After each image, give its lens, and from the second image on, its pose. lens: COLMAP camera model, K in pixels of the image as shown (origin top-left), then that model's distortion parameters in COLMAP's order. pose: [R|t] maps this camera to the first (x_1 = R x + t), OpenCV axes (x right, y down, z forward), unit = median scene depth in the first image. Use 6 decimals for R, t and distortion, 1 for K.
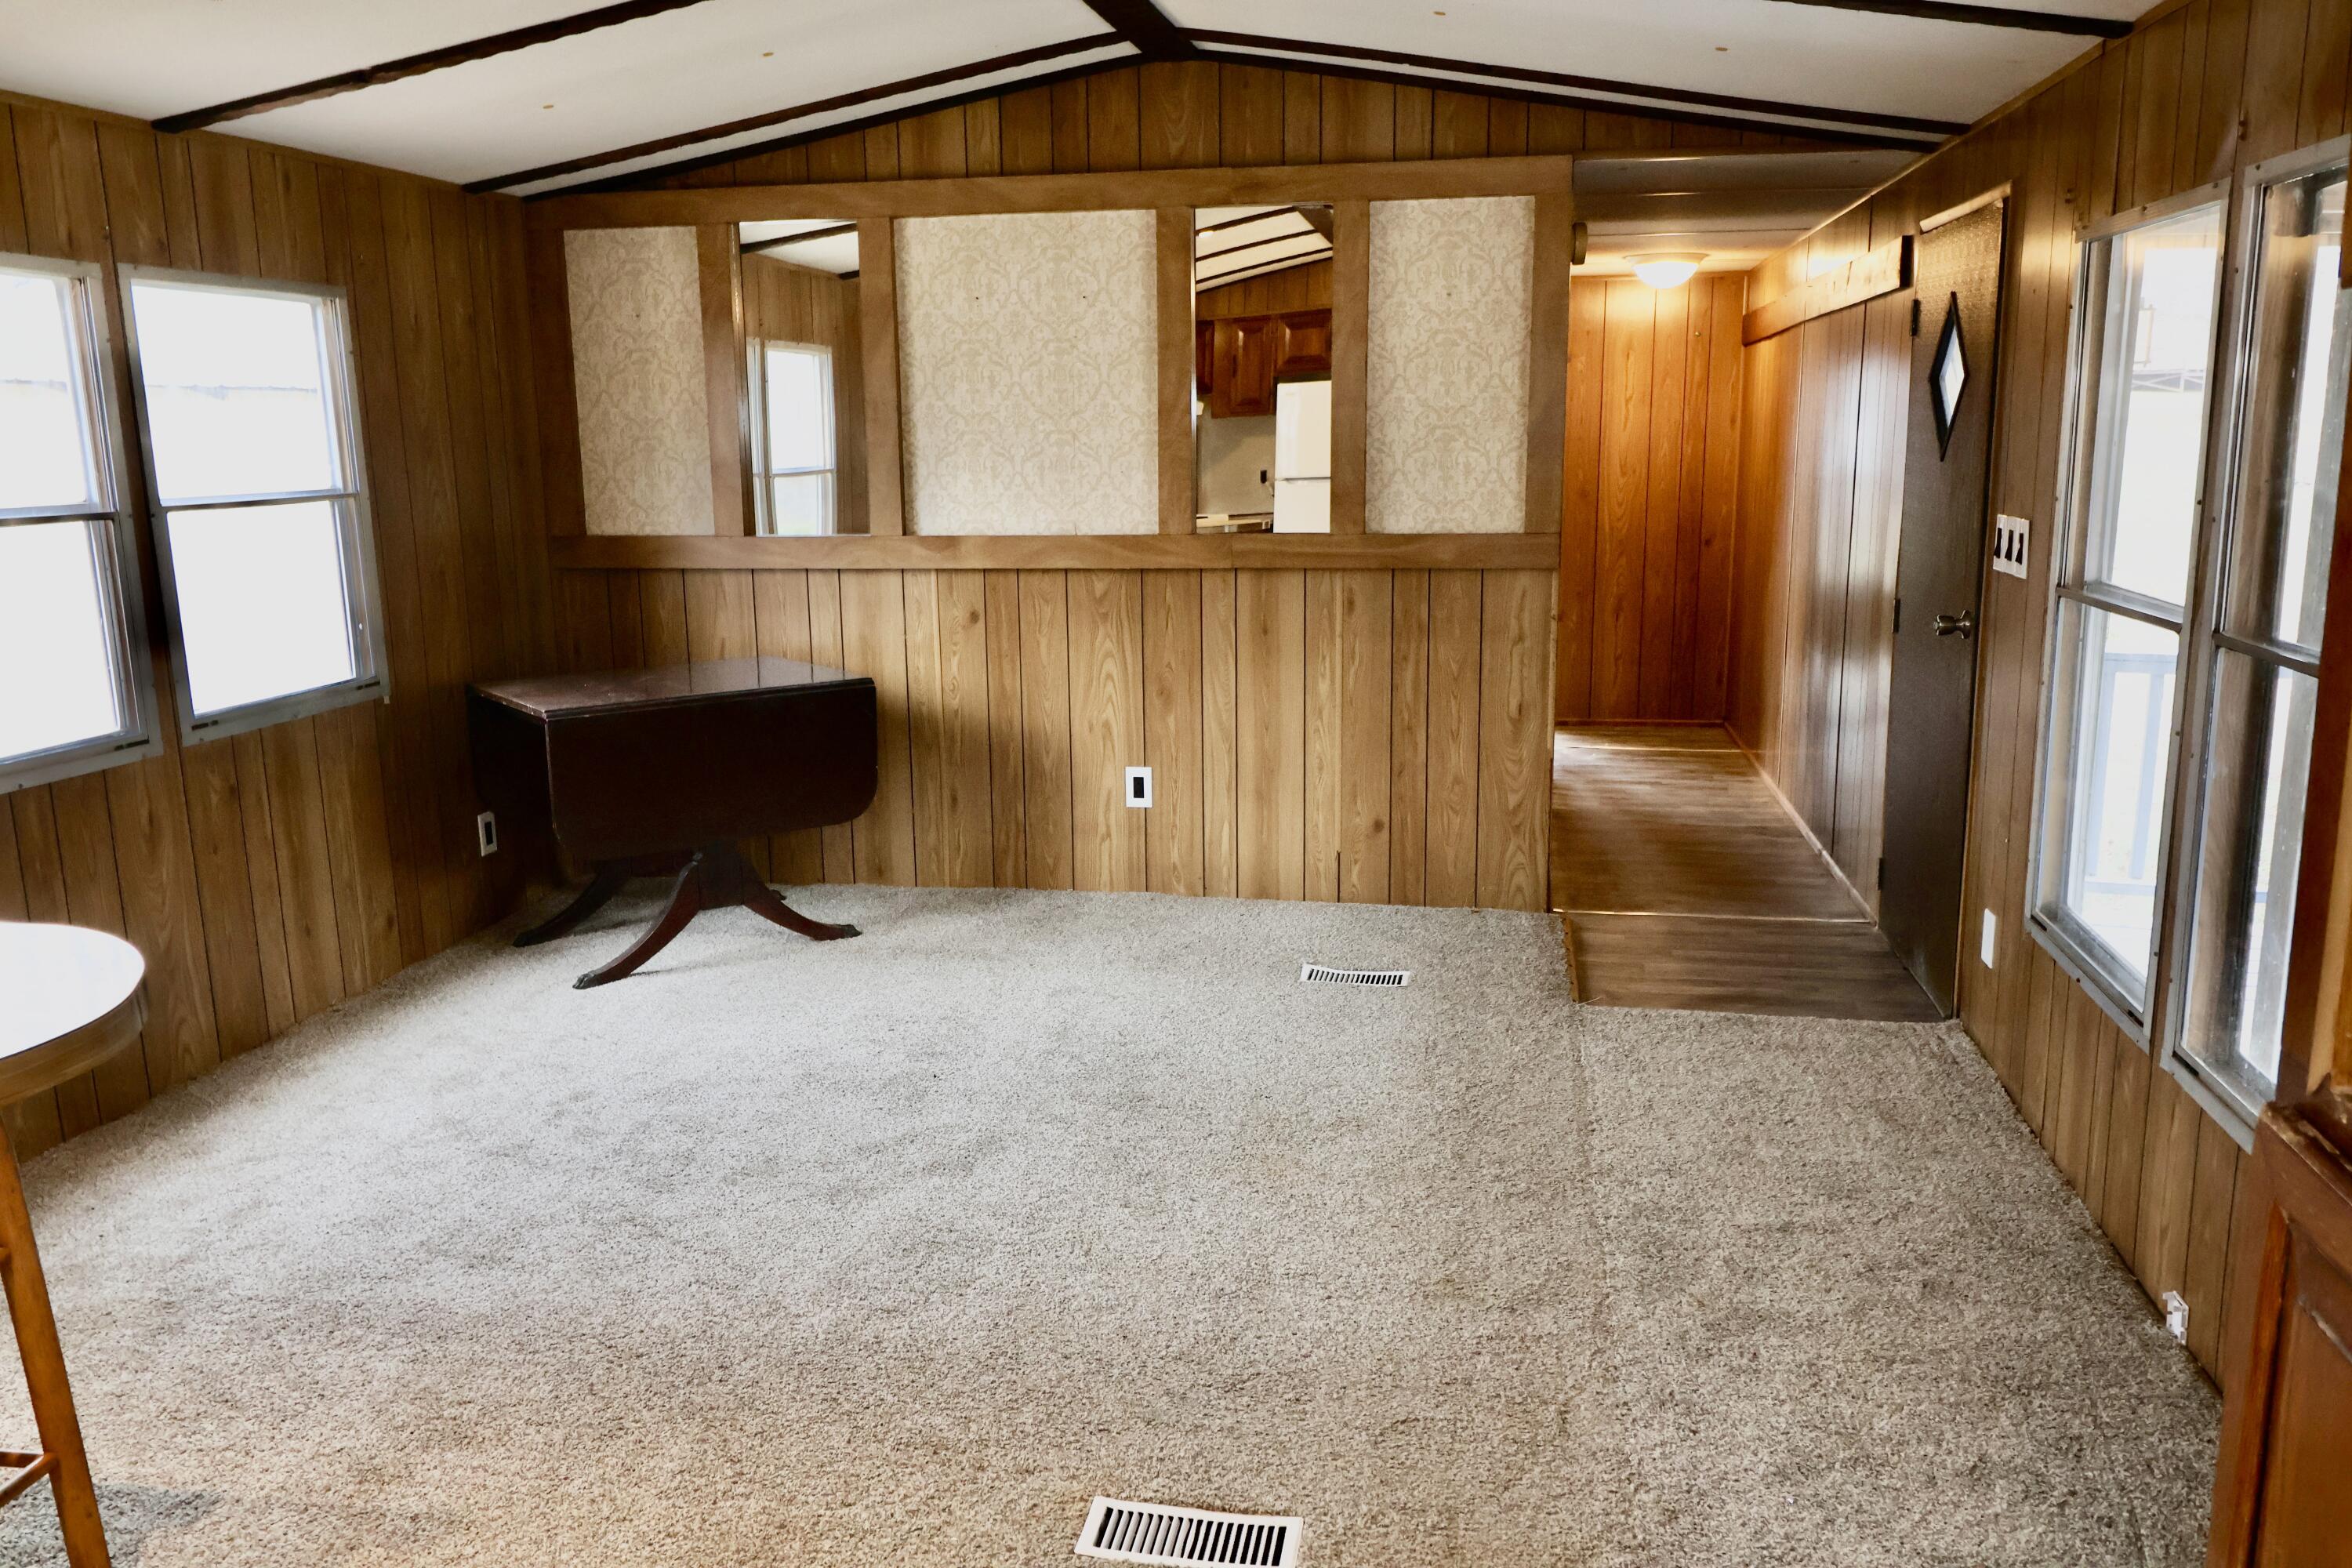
lens RADIAL K [[1832.7, 0, 1137.5], [0, 1832.7, 809.0], [0, 0, 1]] dist [0.014191, -0.006172]
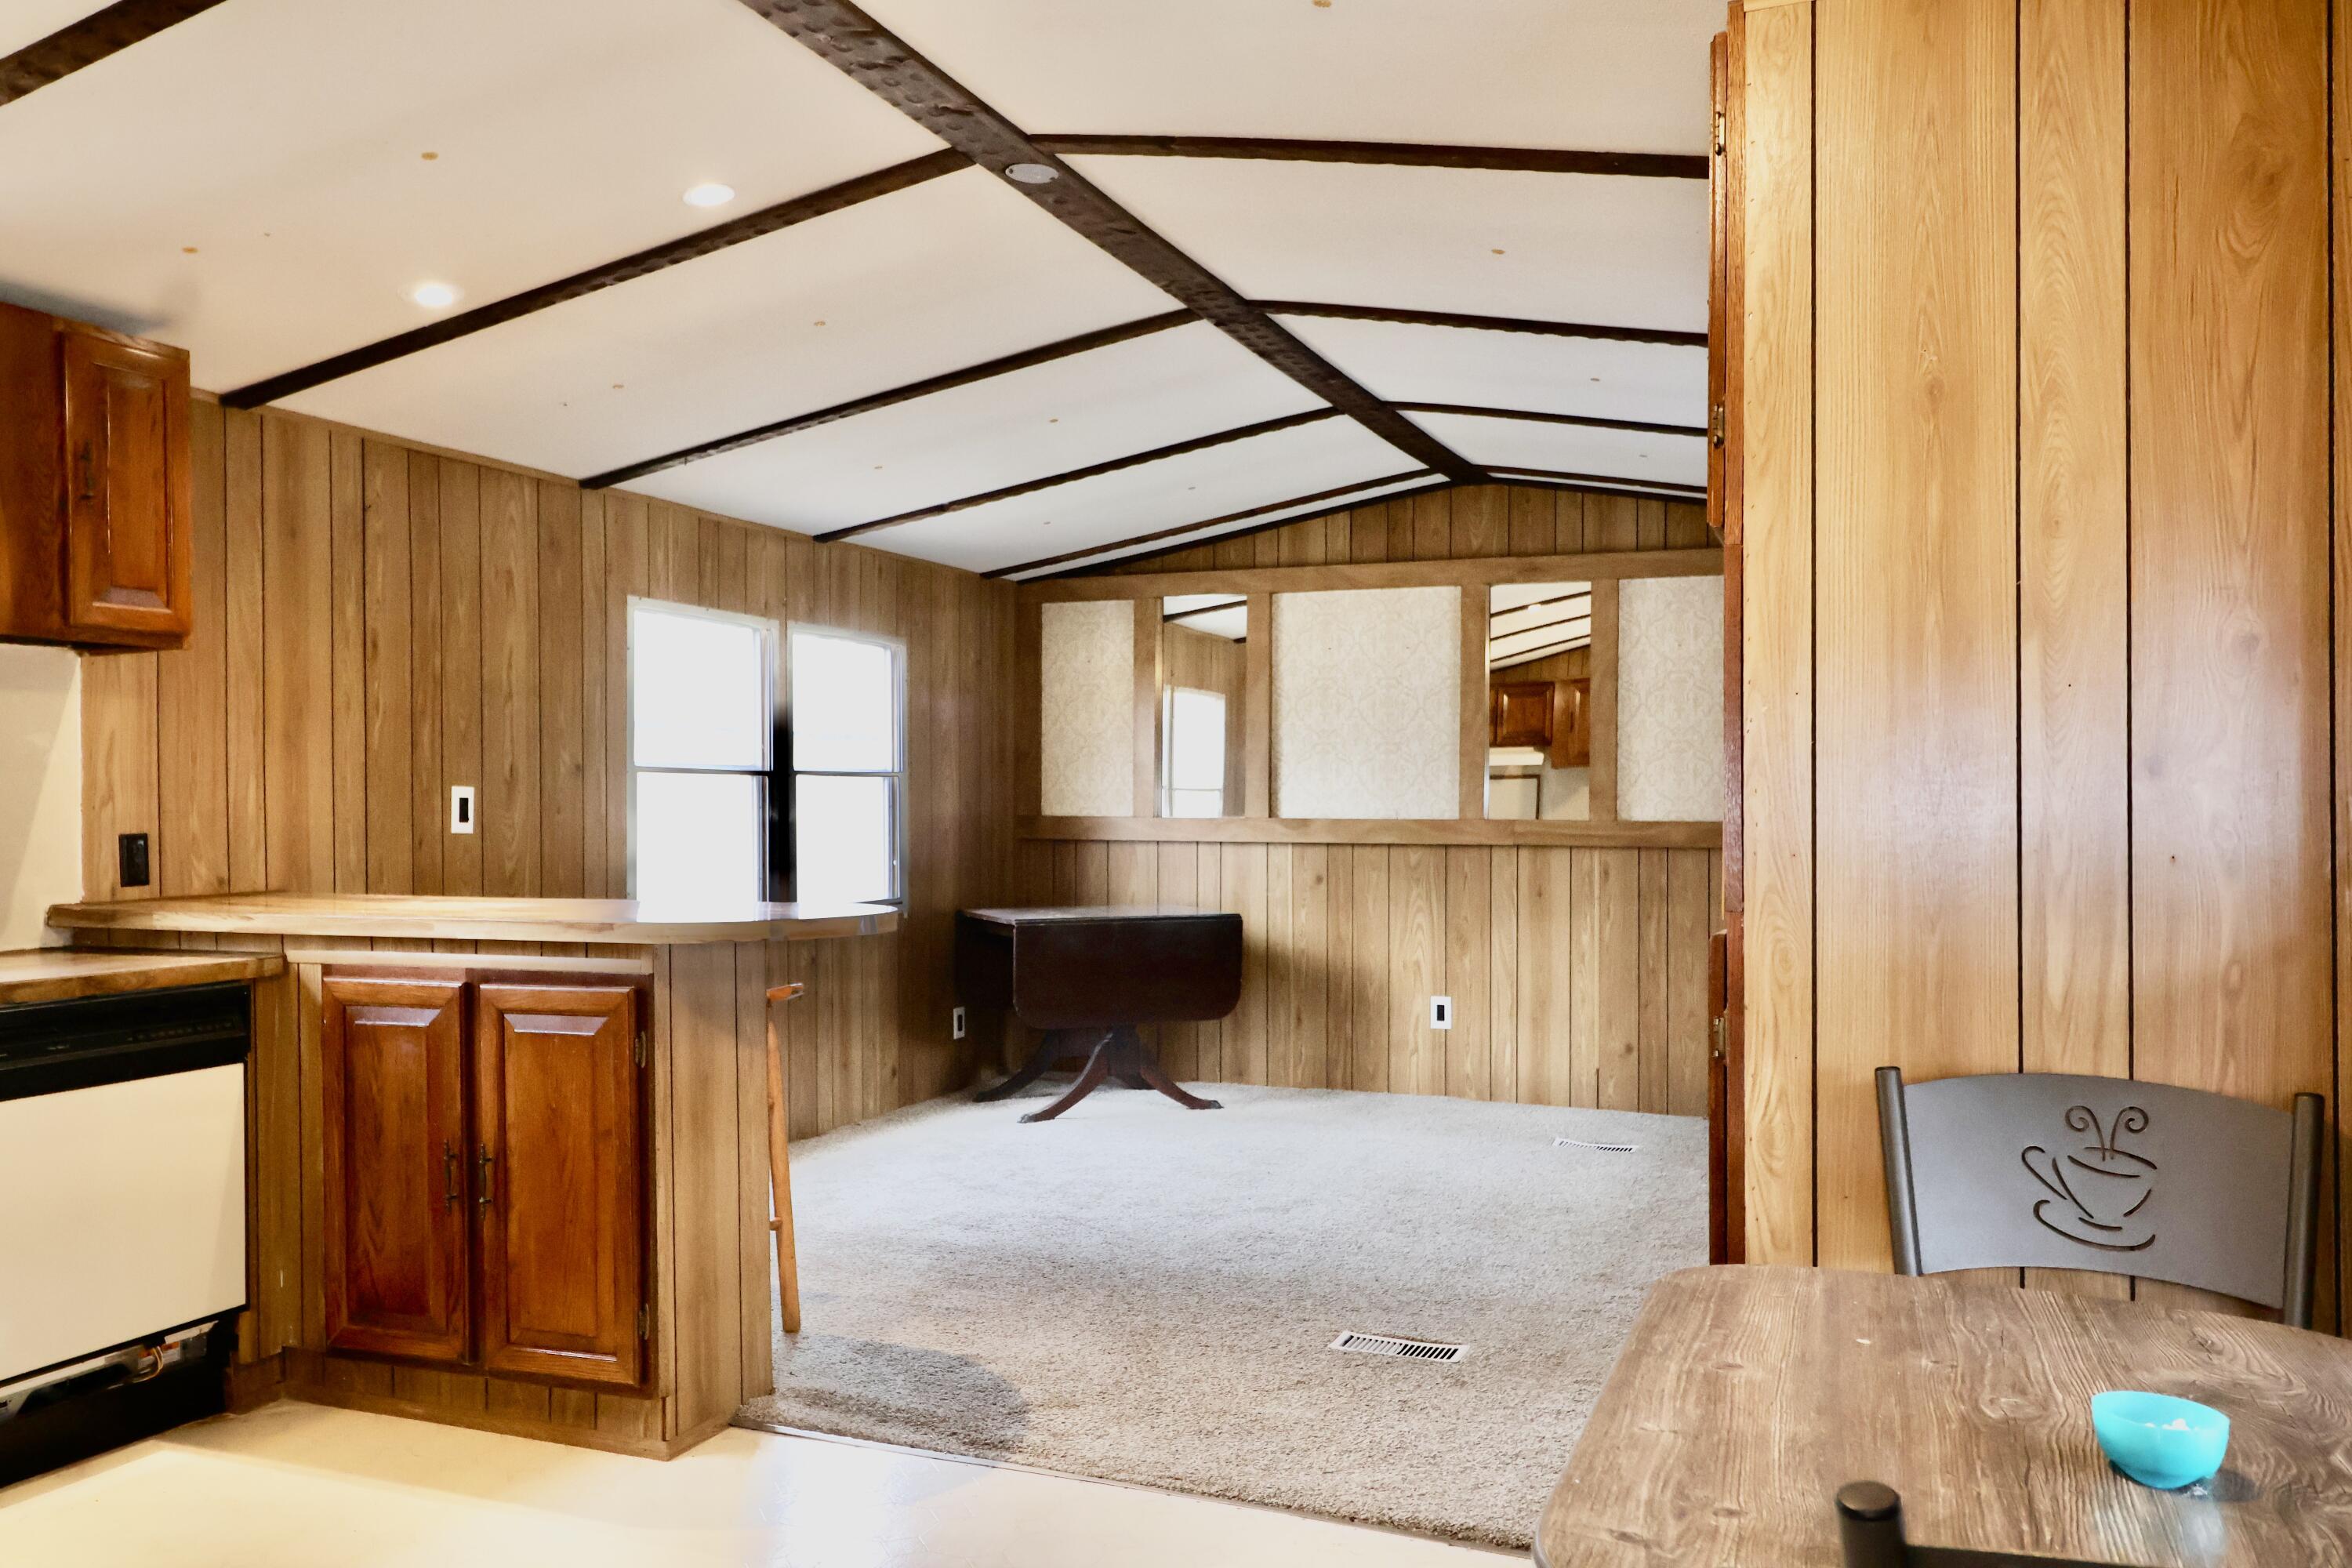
lens RADIAL K [[1832.7, 0, 1170.1], [0, 1832.7, 819.0], [0, 0, 1]] dist [0.014191, -0.006172]
pose [[0.981566, 0.019136, -0.190162, 0.059243], [-0.055946, 0.980160, -0.190149, 0.115873], [0.182751, 0.197282, 0.963162, -0.324049]]
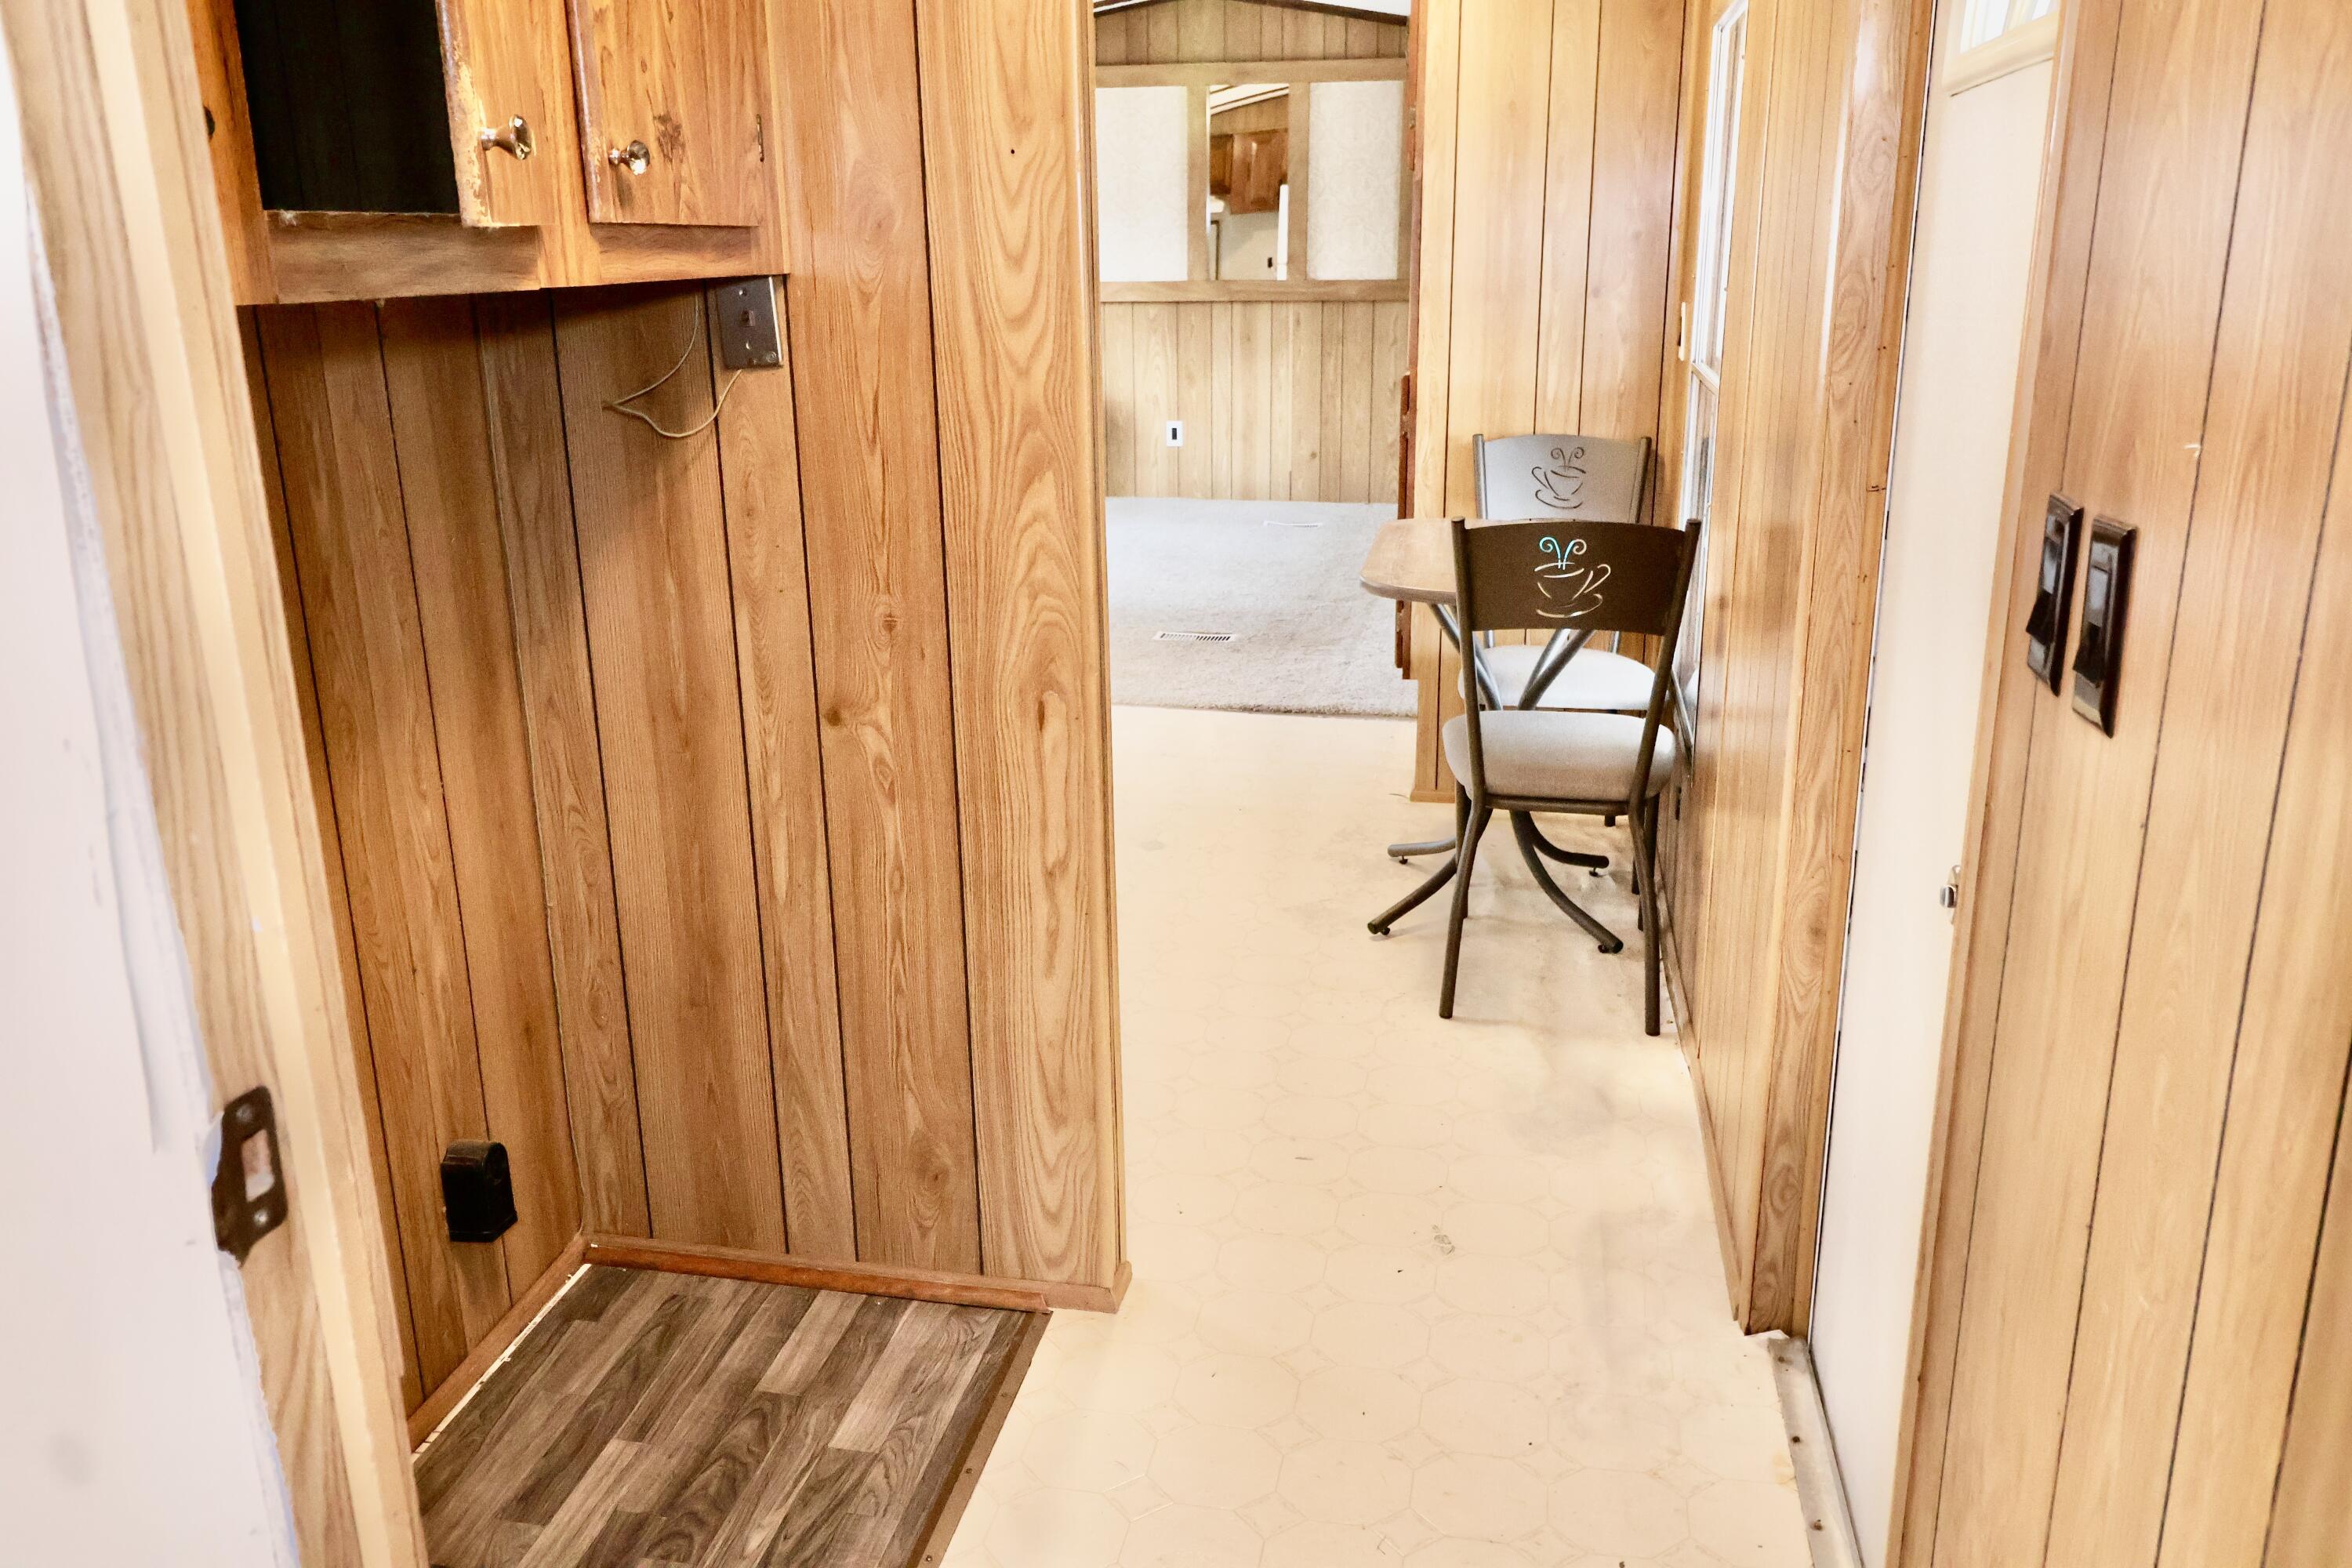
lens RADIAL K [[1832.7, 0, 1143.0], [0, 1832.7, 817.6], [0, 0, 1]] dist [0.014191, -0.006172]
pose [[0.999931, 0.005815, -0.010245, -0.009493], [-0.004707, 0.994459, 0.105021, 0.171879], [0.010799, -0.104965, 0.994417, -0.771200]]
